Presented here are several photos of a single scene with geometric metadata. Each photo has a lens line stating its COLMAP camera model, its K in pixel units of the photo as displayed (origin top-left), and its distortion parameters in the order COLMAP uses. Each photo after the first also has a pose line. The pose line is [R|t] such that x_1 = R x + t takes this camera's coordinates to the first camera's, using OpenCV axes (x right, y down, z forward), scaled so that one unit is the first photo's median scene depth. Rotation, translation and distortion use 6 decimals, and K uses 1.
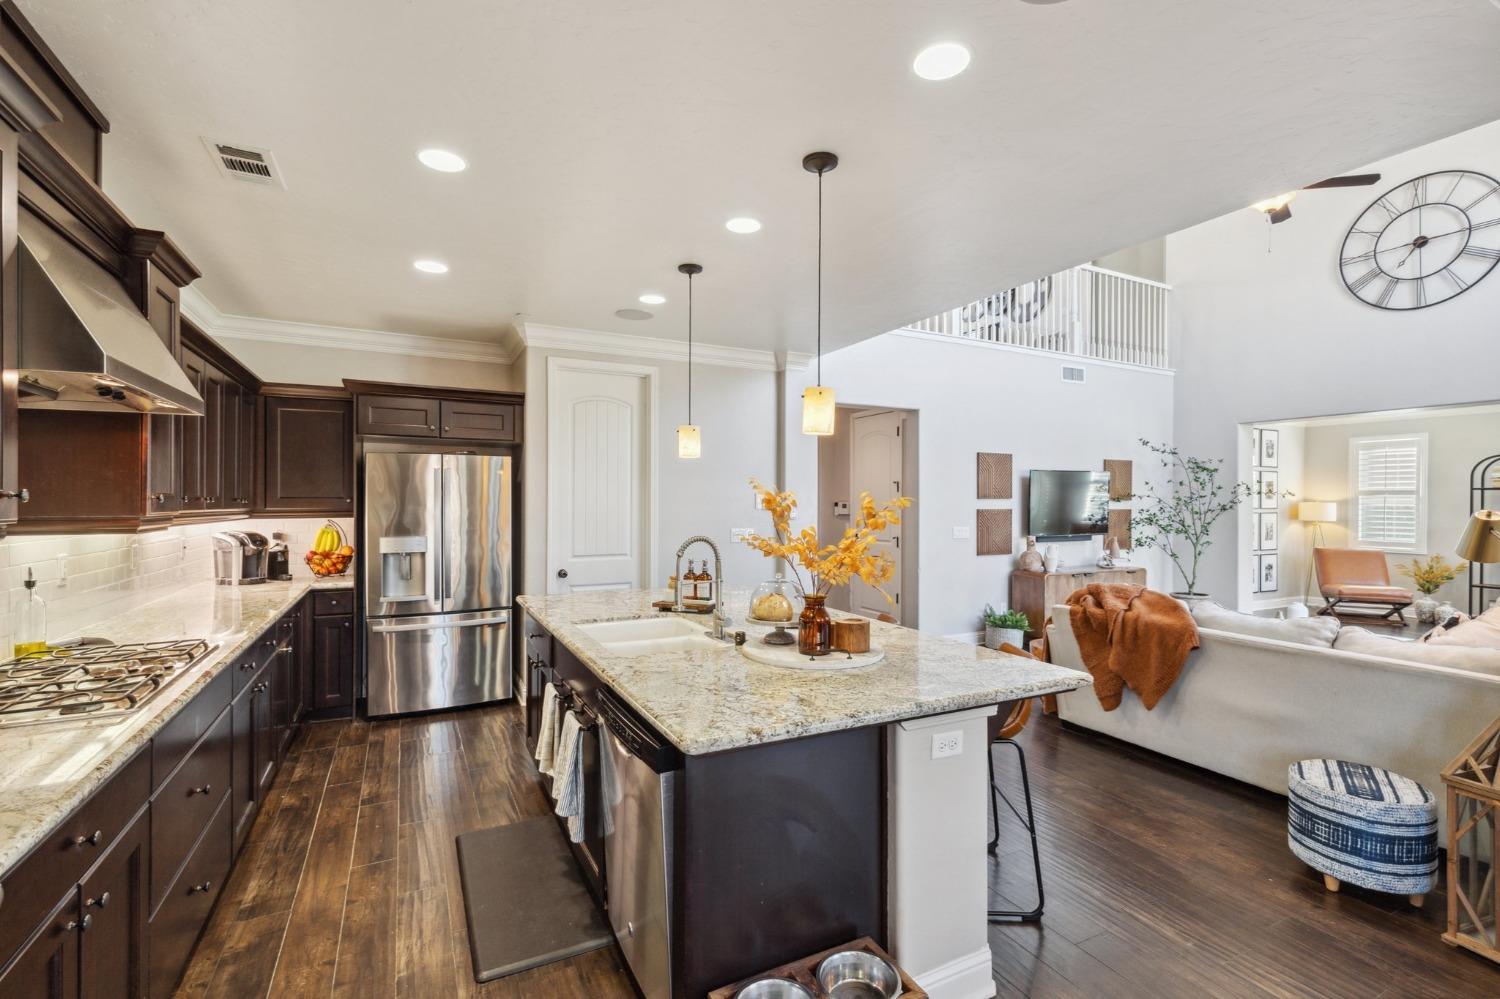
lens RADIAL K [[684.9, 0, 758.8], [0, 684.9, 501.7], [0, 0, 1]] dist [0.007056, -0.002361]
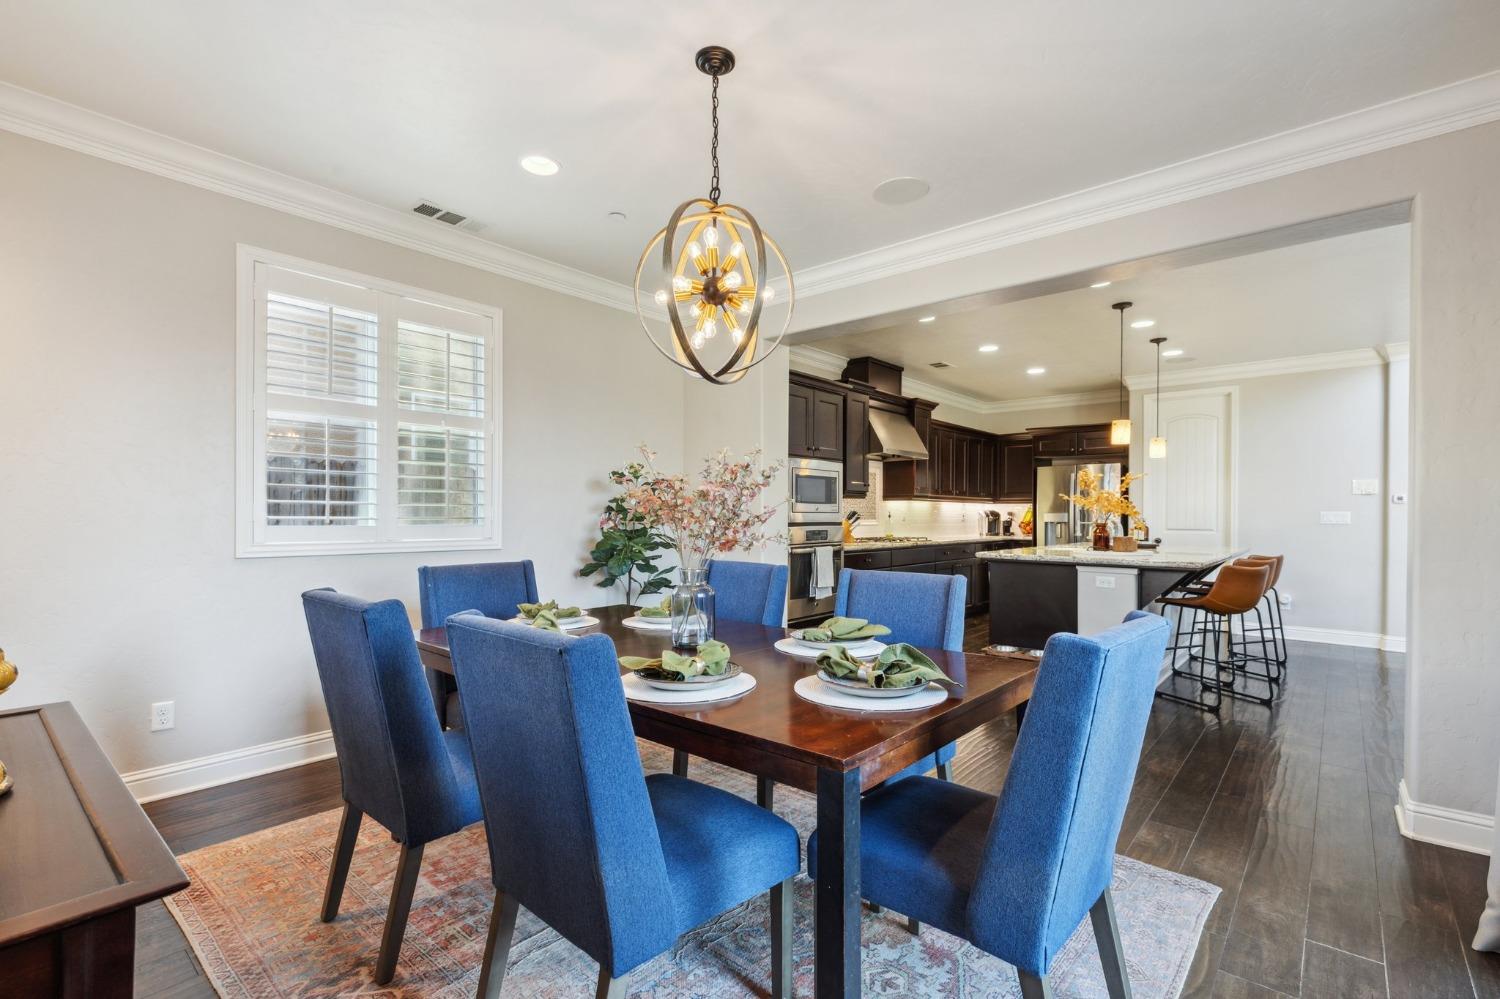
lens RADIAL K [[684.9, 0, 736.8], [0, 684.9, 514.9], [0, 0, 1]] dist [0.007056, -0.002361]
pose [[0.365024, 0.000280, -0.930998, 0.755698], [-0.000665, 1.000000, 0.000040, 0.051985], [0.930998, 0.000604, 0.365024, -0.375075]]
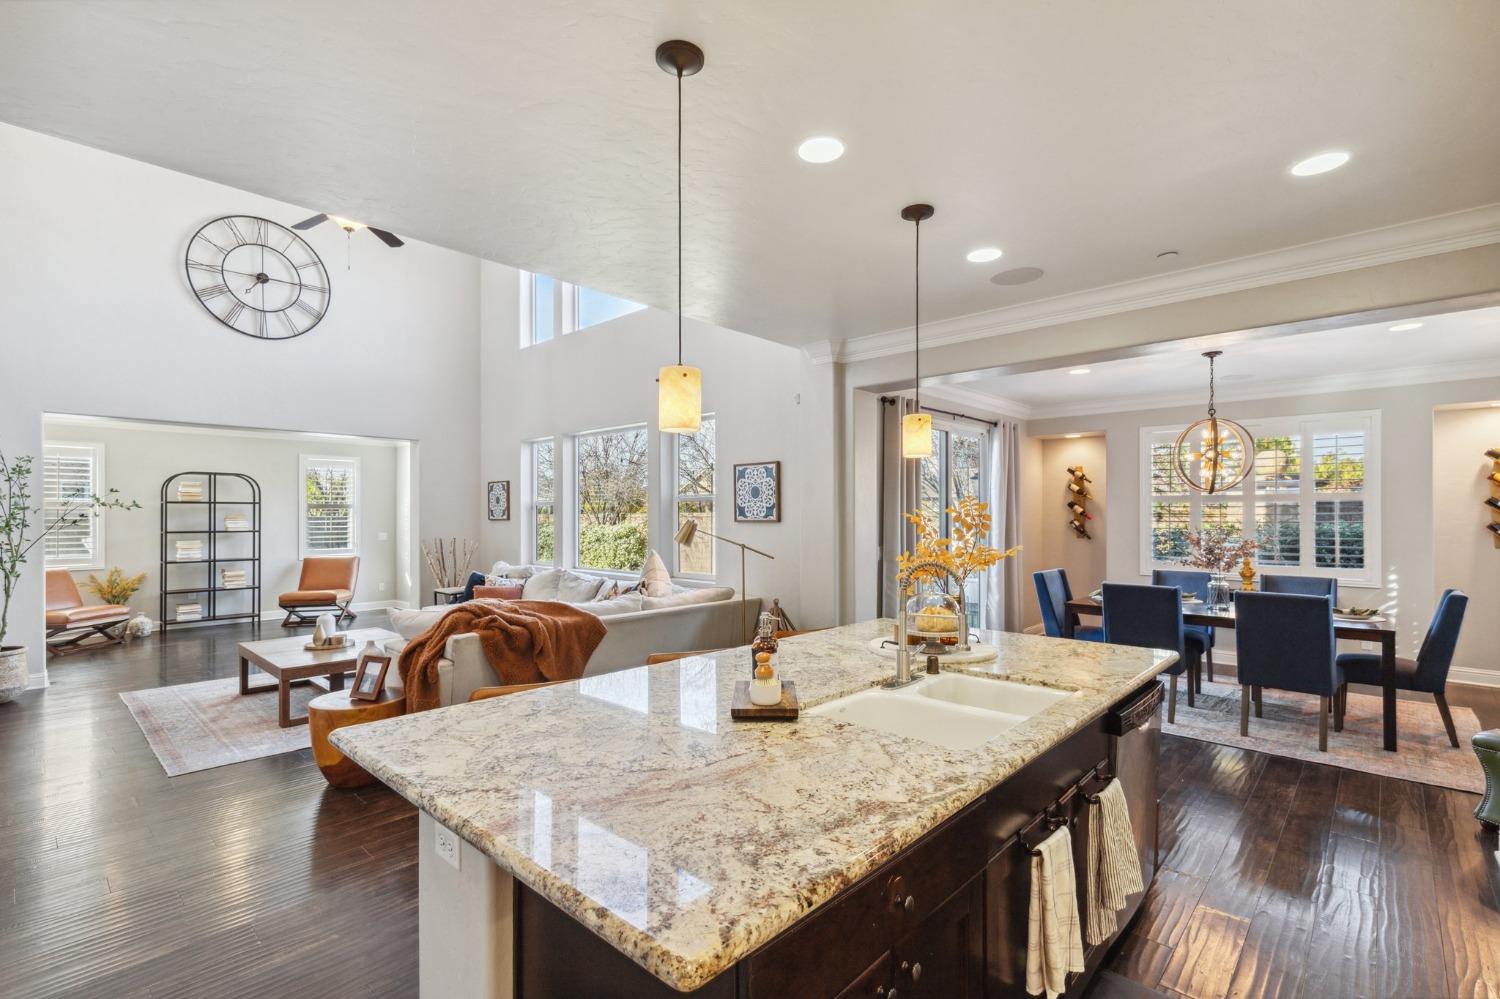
lens RADIAL K [[684.9, 0, 752.6], [0, 684.9, 508.4], [0, 0, 1]] dist [0.007056, -0.002361]
pose [[-0.343851, 0.000688, 0.939024, -0.434913], [0.001306, 0.999999, -0.000255, -0.011013], [-0.939023, 0.001139, -0.343852, 0.828112]]
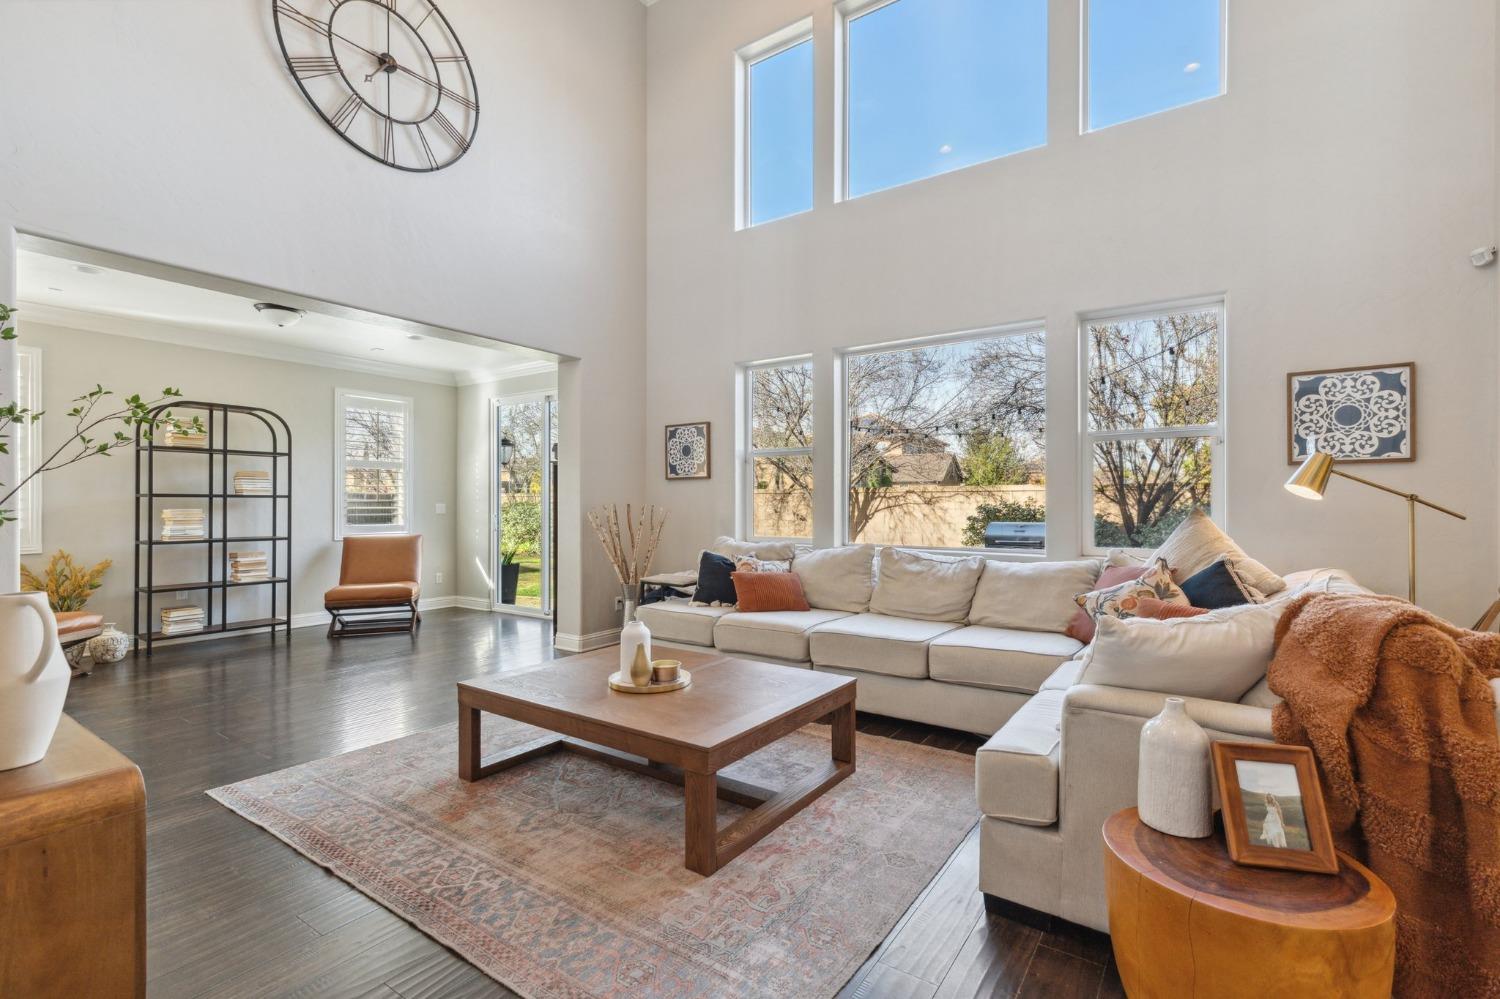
lens RADIAL K [[684.9, 0, 762.6], [0, 684.9, 500.8], [0, 0, 1]] dist [0.007056, -0.002361]
pose [[-0.482896, -0.007102, 0.875649, 0.270676], [-0.003640, 0.999975, 0.006104, 0.046365], [-0.875670, -0.000240, -0.482910, 1.292338]]
